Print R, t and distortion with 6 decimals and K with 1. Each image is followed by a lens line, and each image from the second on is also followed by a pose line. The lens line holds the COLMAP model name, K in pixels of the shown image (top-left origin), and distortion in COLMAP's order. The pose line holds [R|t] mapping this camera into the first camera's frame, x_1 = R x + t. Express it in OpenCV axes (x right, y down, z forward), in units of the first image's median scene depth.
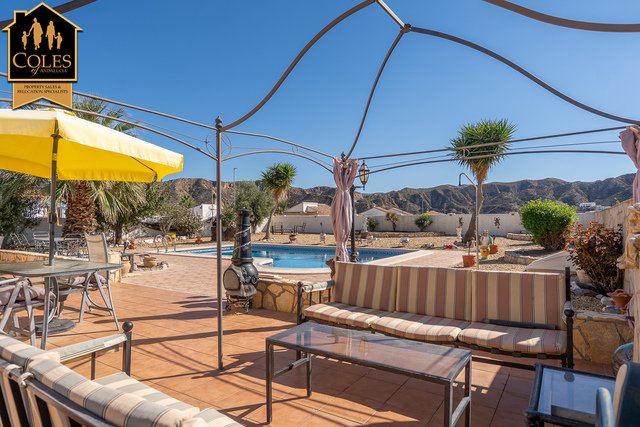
lens RADIAL K [[388.2, 0, 321.2], [0, 388.2, 215.6], [0, 0, 1]] dist [-0.003207, -0.000045]
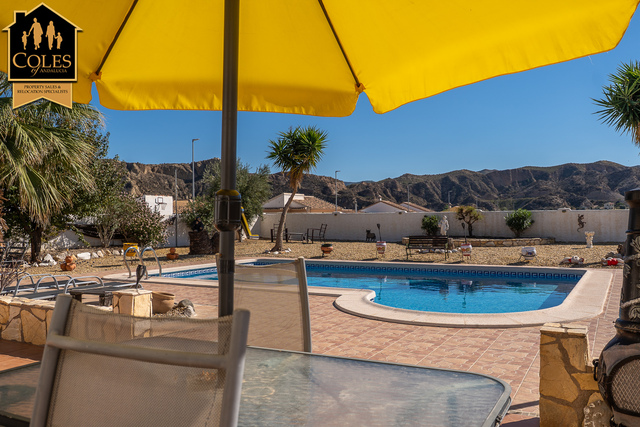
lens RADIAL K [[553.5, 0, 321.0], [0, 553.5, 213.5], [0, 0, 1]] dist [-0.001277, 0.007073]
pose [[0.997616, -0.002049, 0.068982, -0.119426], [0.002060, 0.999998, -0.000084, 0.001930], [-0.068982, 0.000226, 0.997618, 0.110723]]
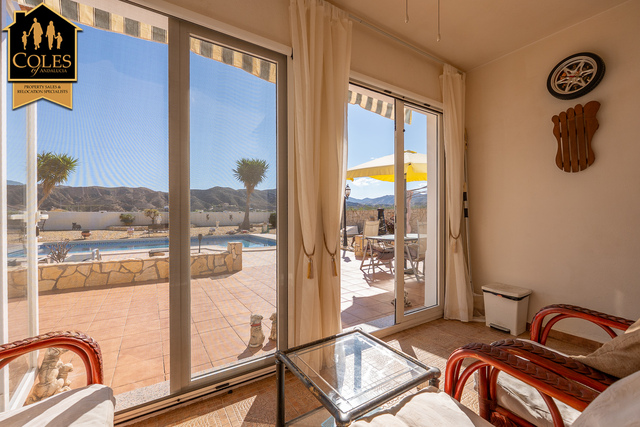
lens RADIAL K [[270.7, 0, 319.3], [0, 270.7, 216.1], [0, 0, 1]] dist [-0.003131, -0.000299]
pose [[0.427398, 0.002313, 0.904061, -0.366724], [-0.008230, 0.999965, 0.001333, 0.005979], [-0.904026, -0.008010, 0.427402, 0.151600]]
